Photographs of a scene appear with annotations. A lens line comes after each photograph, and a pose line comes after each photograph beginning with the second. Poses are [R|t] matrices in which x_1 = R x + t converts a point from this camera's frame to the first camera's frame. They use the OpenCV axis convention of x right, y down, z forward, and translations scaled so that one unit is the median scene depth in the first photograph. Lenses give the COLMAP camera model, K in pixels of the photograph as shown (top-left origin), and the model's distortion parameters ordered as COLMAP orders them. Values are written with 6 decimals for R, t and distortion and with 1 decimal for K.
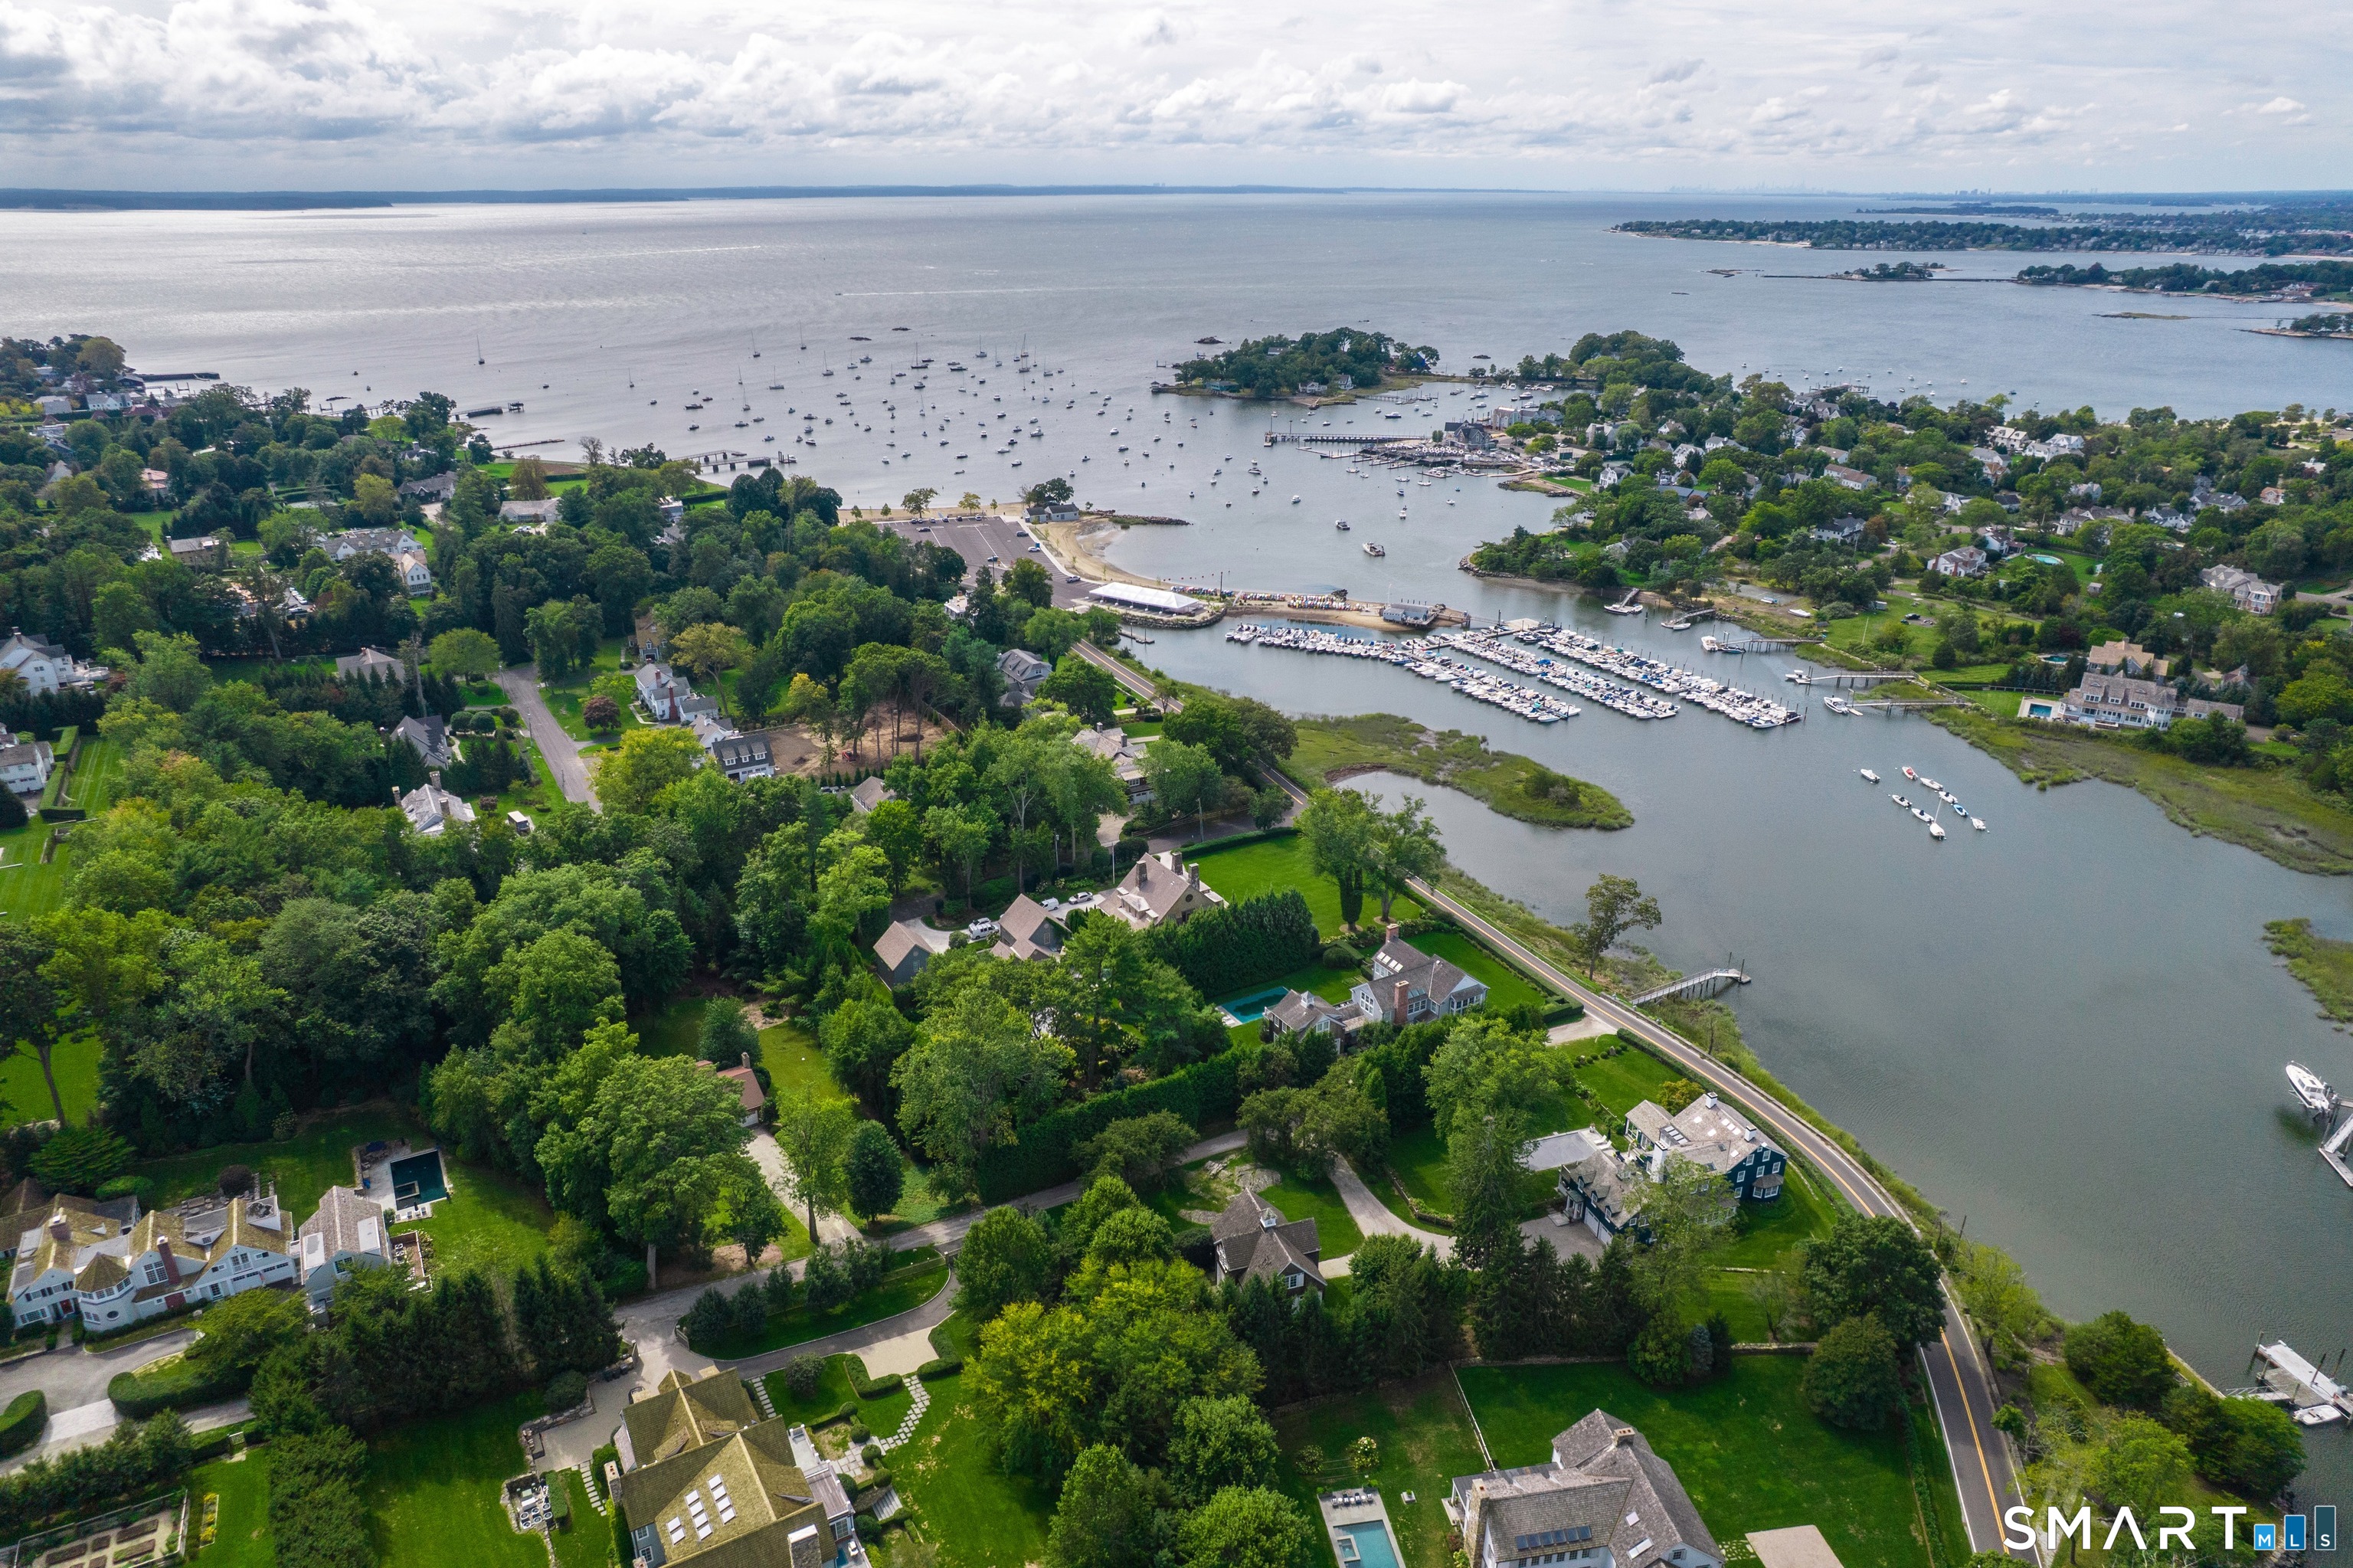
lens RADIAL K [[1513.0, 0, 1179.8], [0, 1513.0, 799.2], [0, 0, 1]] dist [-0.076742, 0.070019]
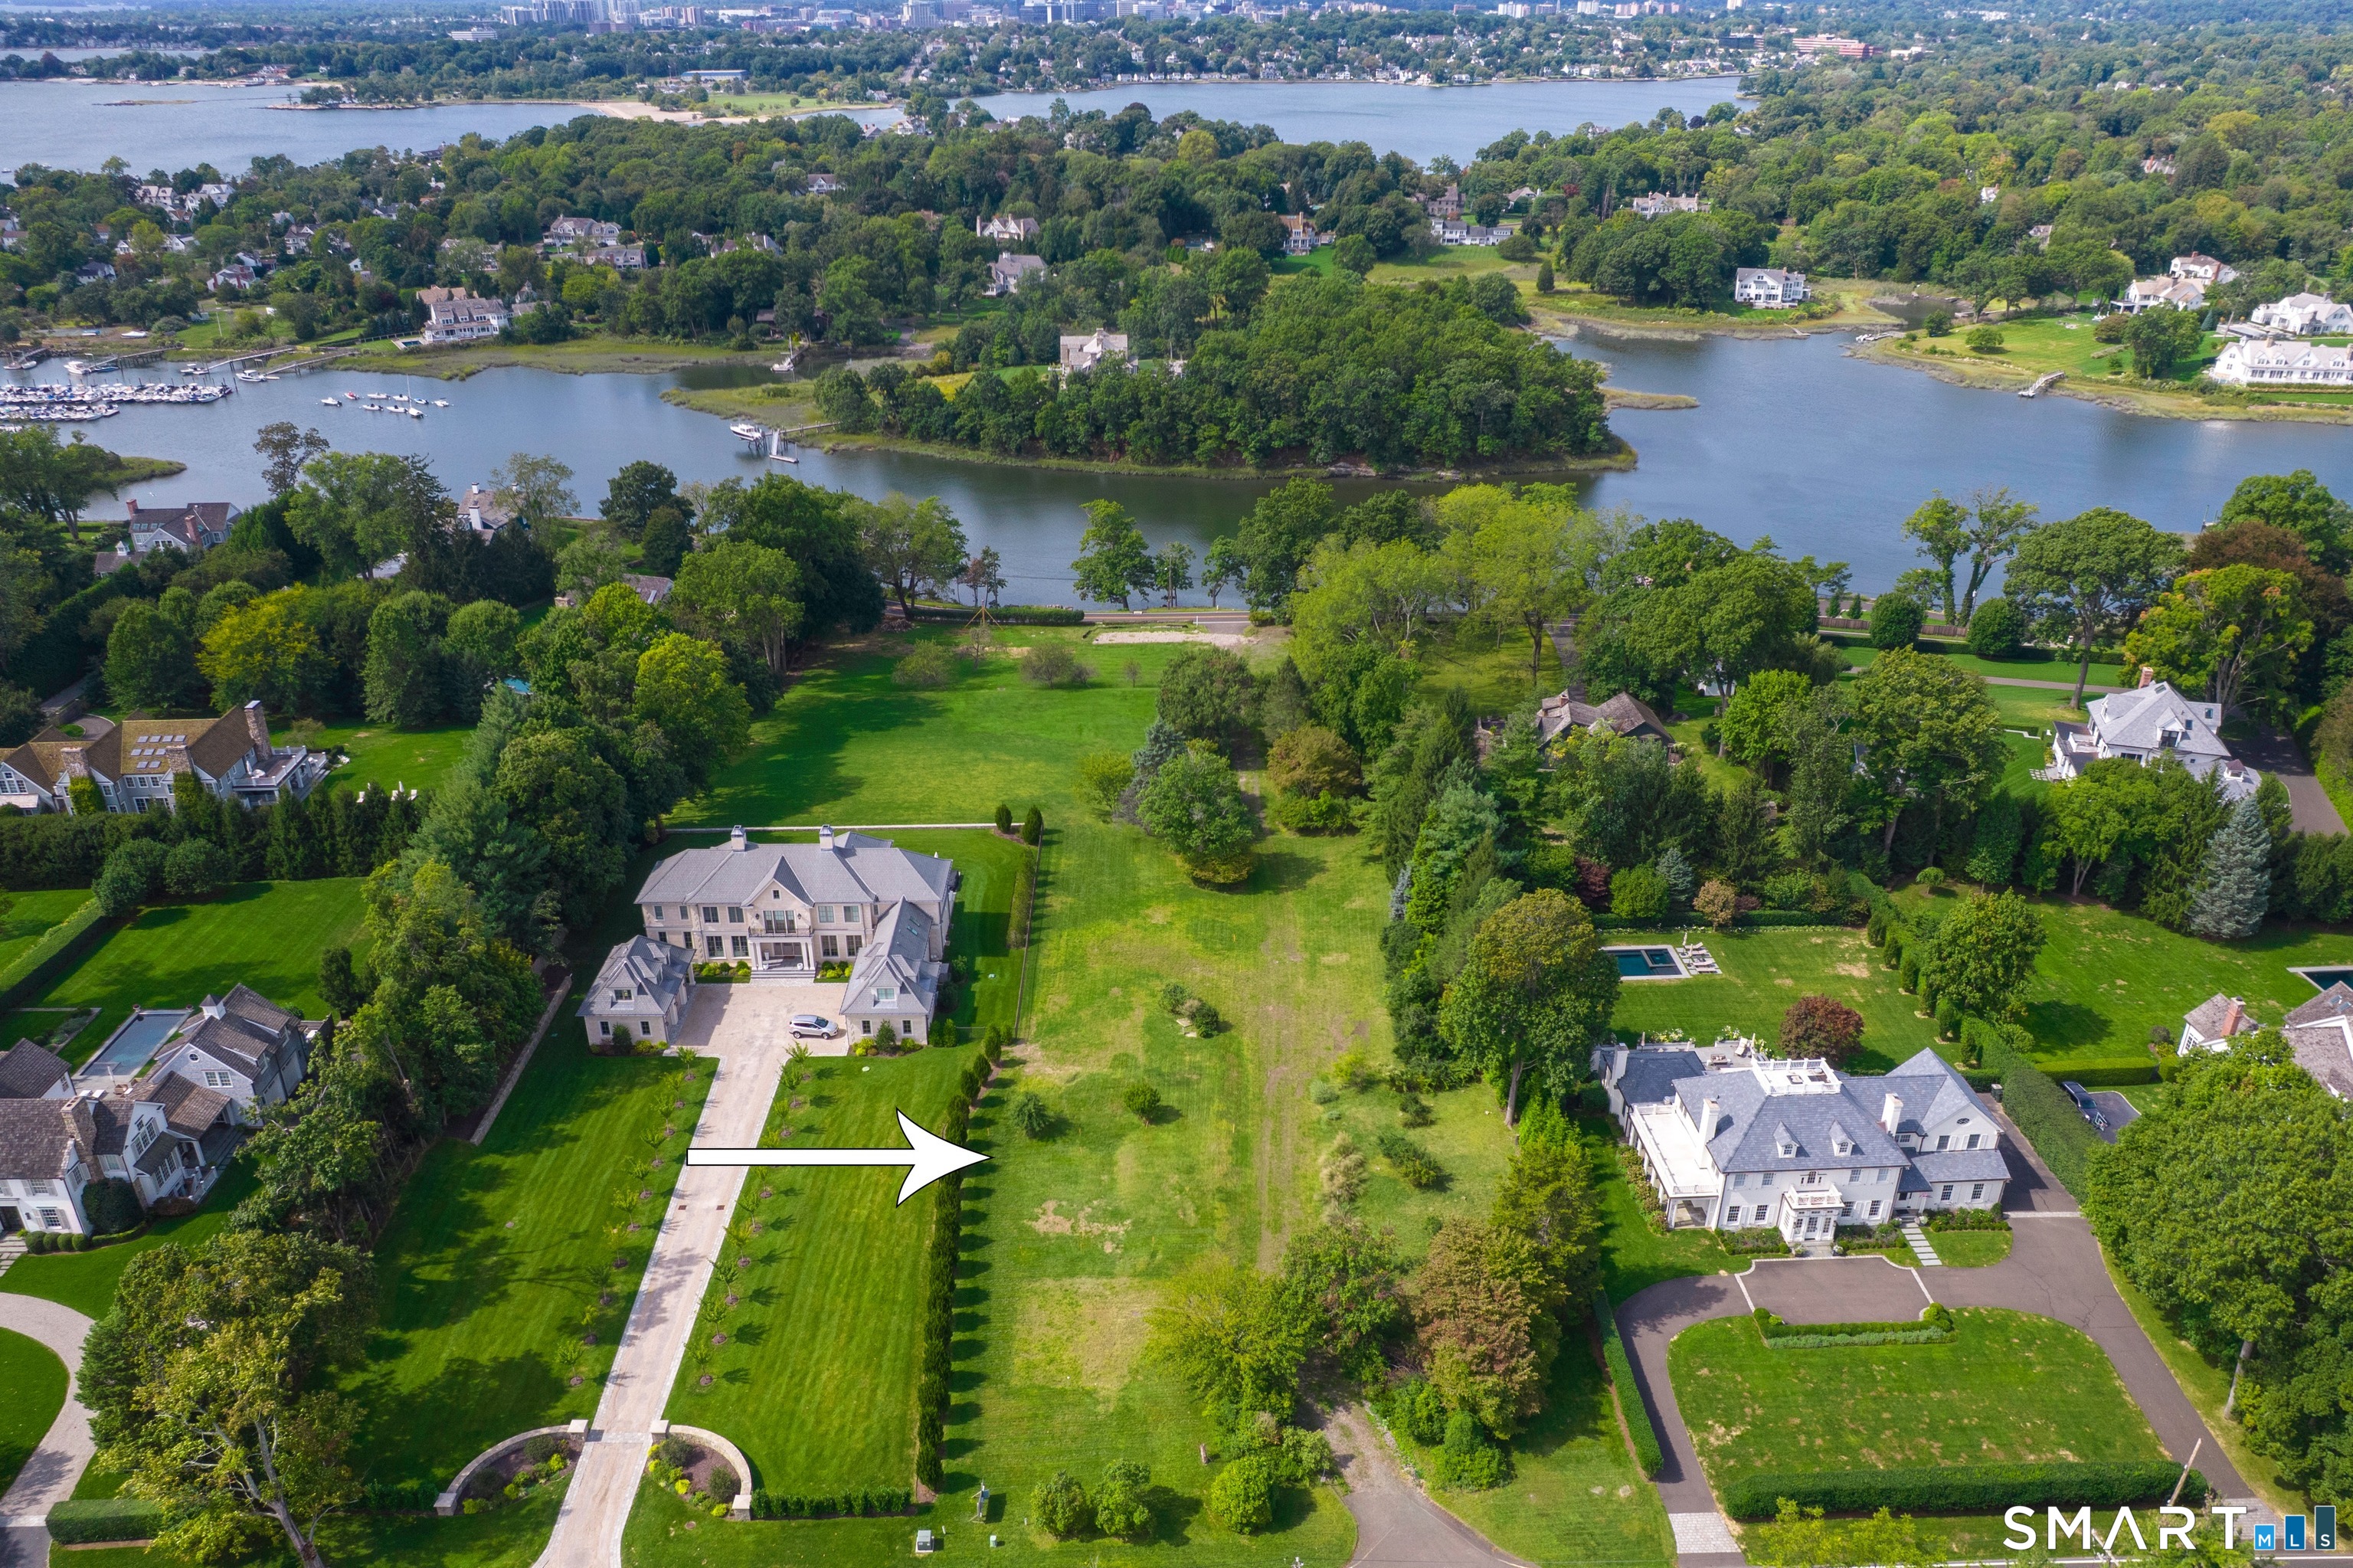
lens RADIAL K [[1785.2, 0, 1169.2], [0, 1785.2, 938.3], [0, 0, 1]] dist [-0.069445, 0.064874]
pose [[0.472377, -0.421915, 0.773852, -0.299933], [0.339156, 0.897392, 0.282243, 0.126830], [-0.813531, 0.129131, 0.567002, -0.152457]]
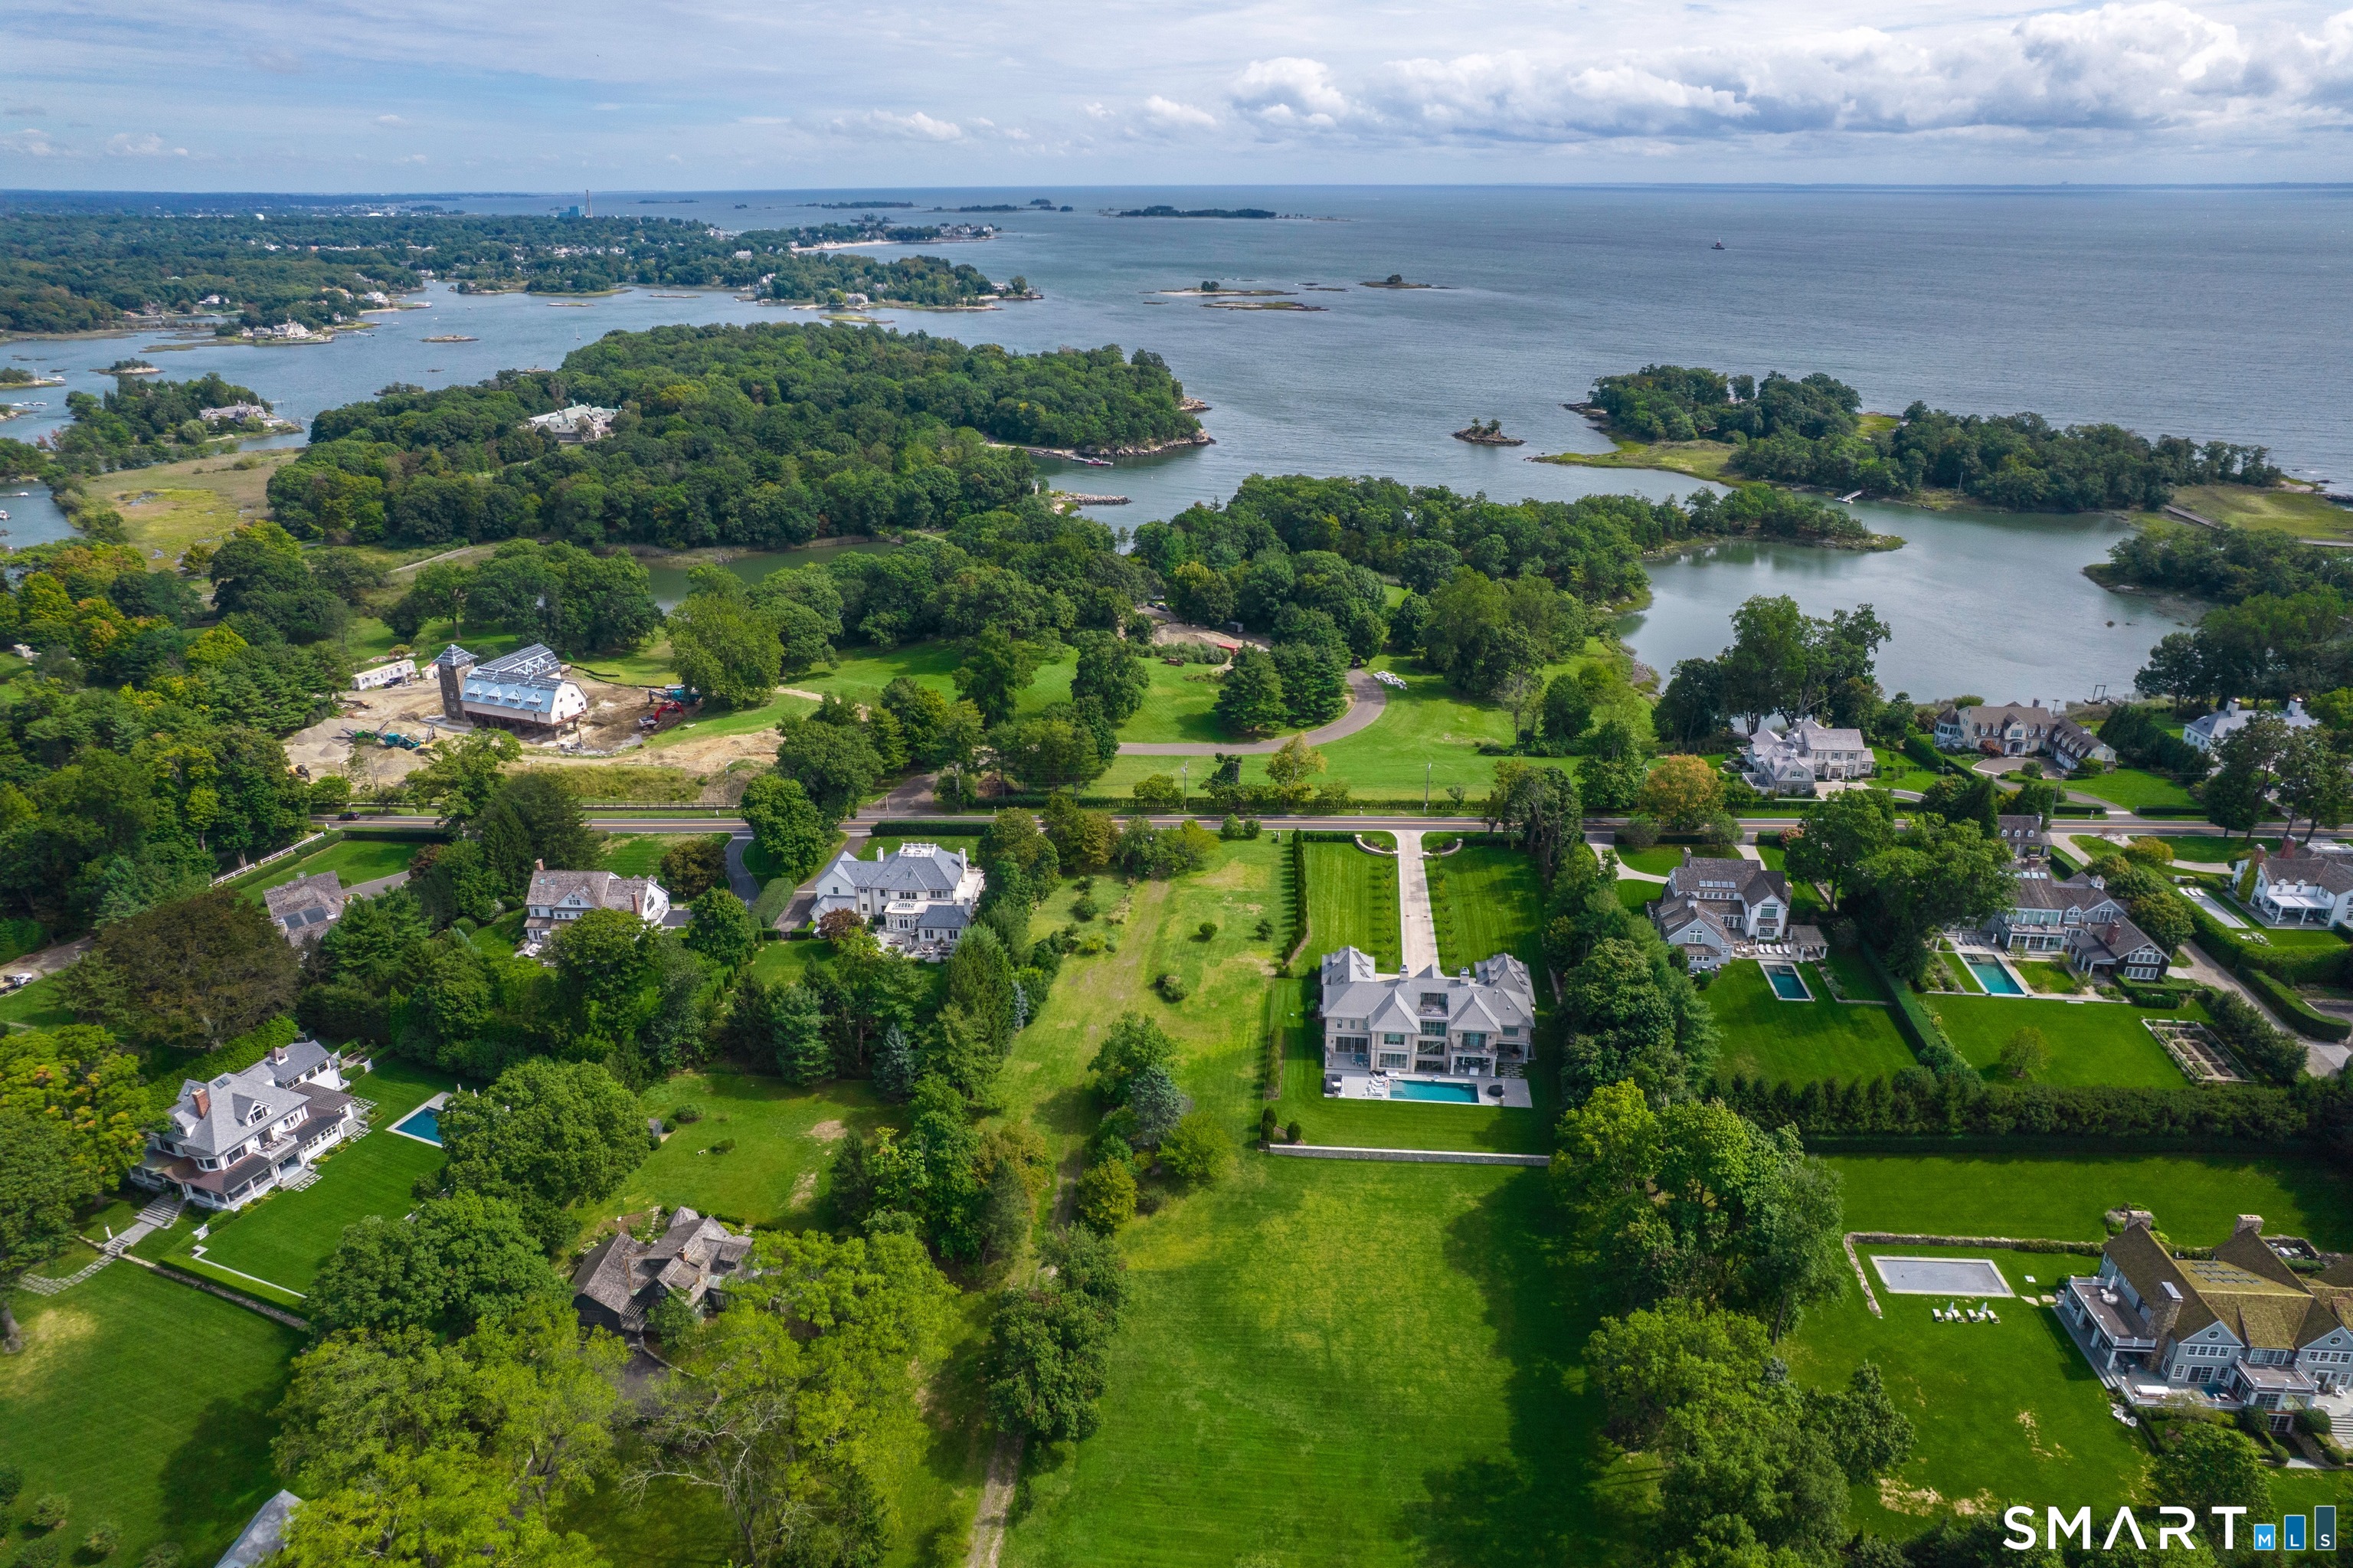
lens RADIAL K [[1501.5, 0, 1174.5], [0, 1501.5, 816.1], [0, 0, 1]] dist [-0.079502, 0.073962]
pose [[-0.566989, 0.332515, -0.753629, 0.241401], [-0.310582, 0.761082, 0.569468, -0.057122], [0.762930, 0.556946, -0.328252, 0.134519]]
